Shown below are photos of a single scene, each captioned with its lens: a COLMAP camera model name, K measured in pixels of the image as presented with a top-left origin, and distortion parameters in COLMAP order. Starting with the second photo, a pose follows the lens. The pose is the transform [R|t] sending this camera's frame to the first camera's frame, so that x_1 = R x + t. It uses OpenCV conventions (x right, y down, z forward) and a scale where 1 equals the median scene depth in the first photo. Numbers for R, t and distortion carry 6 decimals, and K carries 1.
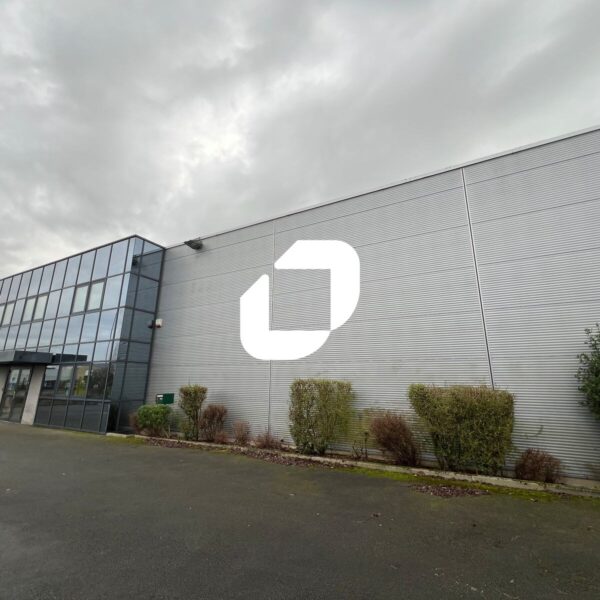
lens RADIAL K [[339.0, 0, 300.0], [0, 339.0, 300.0], [0, 0, 1]] dist [0.001984, 0.000634]
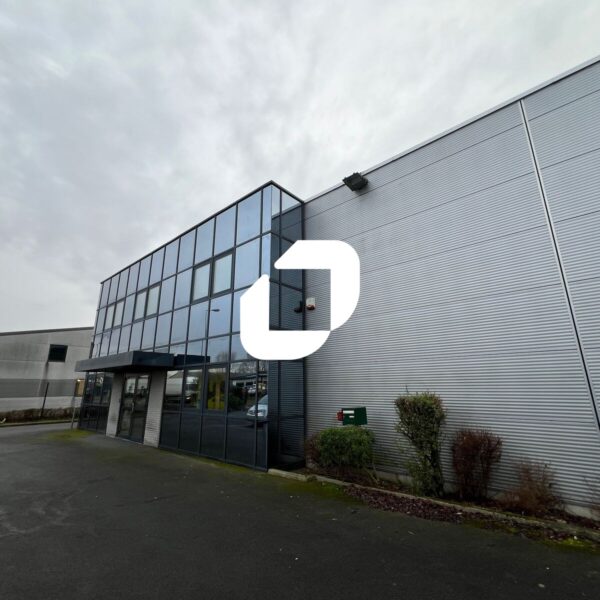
lens RADIAL K [[321.8, 0, 300.0], [0, 321.8, 300.0], [0, 0, 1]] dist [-0.003847, -0.000491]
pose [[0.980802, -0.076271, -0.179472, -0.307706], [0.074627, 0.997085, -0.015902, 0.067522], [0.180162, 0.002203, 0.983635, 0.331389]]
